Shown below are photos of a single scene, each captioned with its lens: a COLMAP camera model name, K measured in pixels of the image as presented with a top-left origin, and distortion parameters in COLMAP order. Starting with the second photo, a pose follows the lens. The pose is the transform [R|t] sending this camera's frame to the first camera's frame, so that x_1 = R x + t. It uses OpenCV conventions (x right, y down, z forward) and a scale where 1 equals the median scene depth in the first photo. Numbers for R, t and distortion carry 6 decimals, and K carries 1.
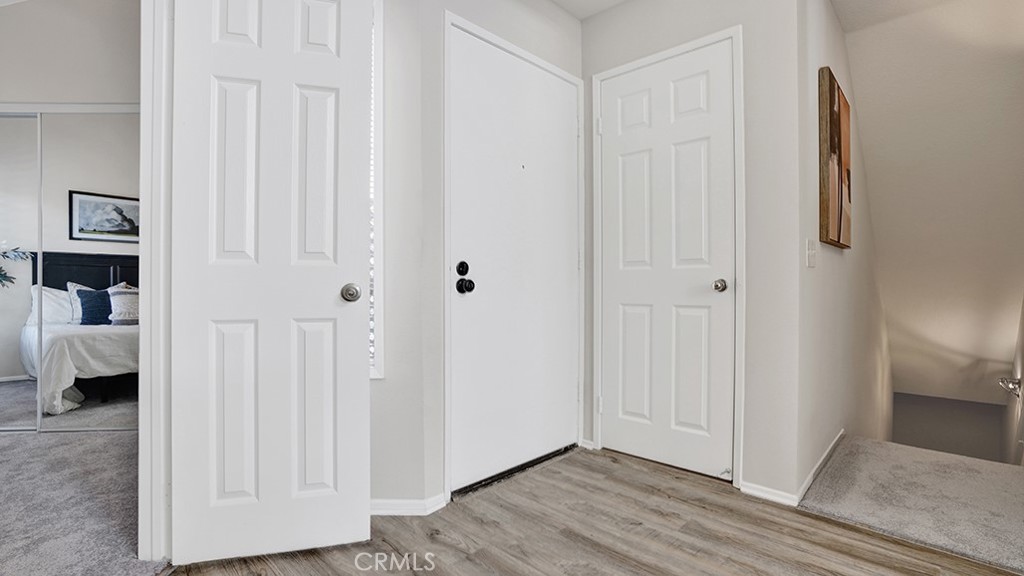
lens RADIAL K [[479.7, 0, 484.2], [0, 479.7, 287.2], [0, 0, 1]] dist [-0.022136, 0.019978]
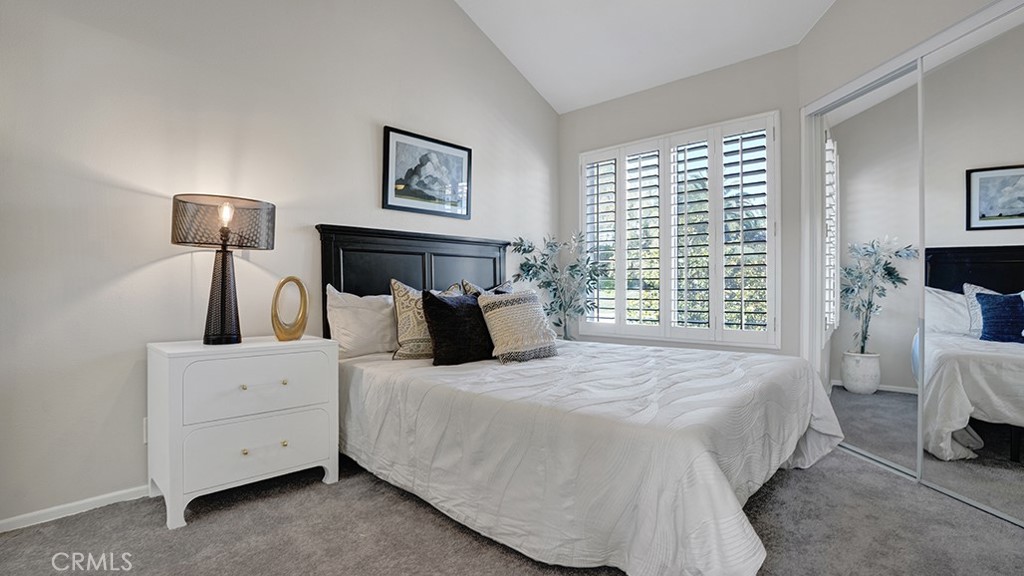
lens RADIAL K [[484.7, 0, 510.2], [0, 484.7, 285.7], [0, 0, 1]] dist [-0.063352, 0.020550]
pose [[0.072201, -0.002360, -0.997387, -0.161972], [-0.009513, 0.999950, -0.003054, 0.002989], [0.997345, 0.009709, 0.072175, 0.196873]]
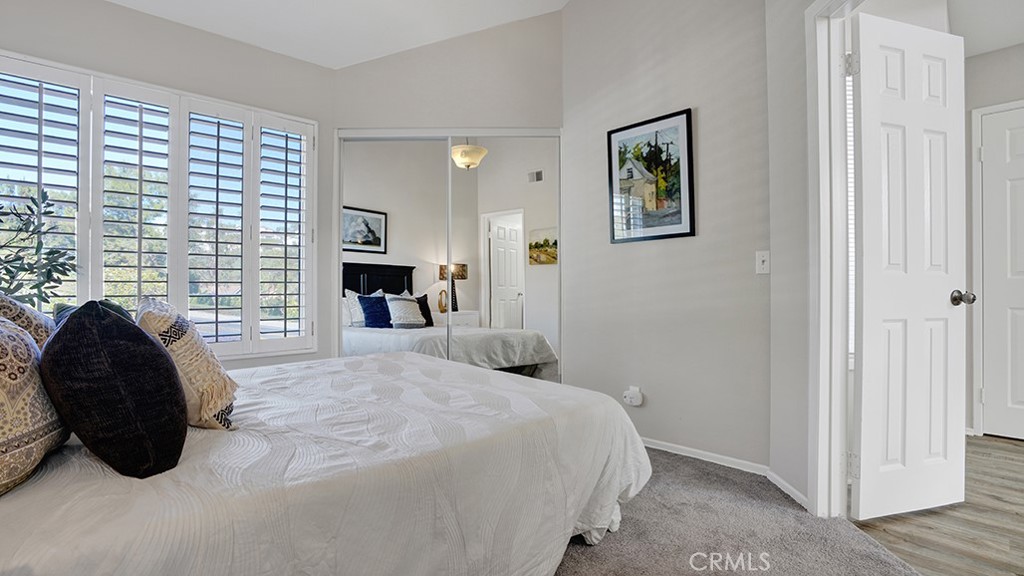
lens RADIAL K [[470.0, 0, 512.0], [0, 470.0, 288.0], [0, 0, 1]] dist [0.002039, 0.000335]
pose [[0.999994, 0.000863, 0.003442, -0.522262], [-0.000814, 0.999899, -0.014210, 0.002137], [-0.003454, 0.014207, 0.999893, -0.075427]]
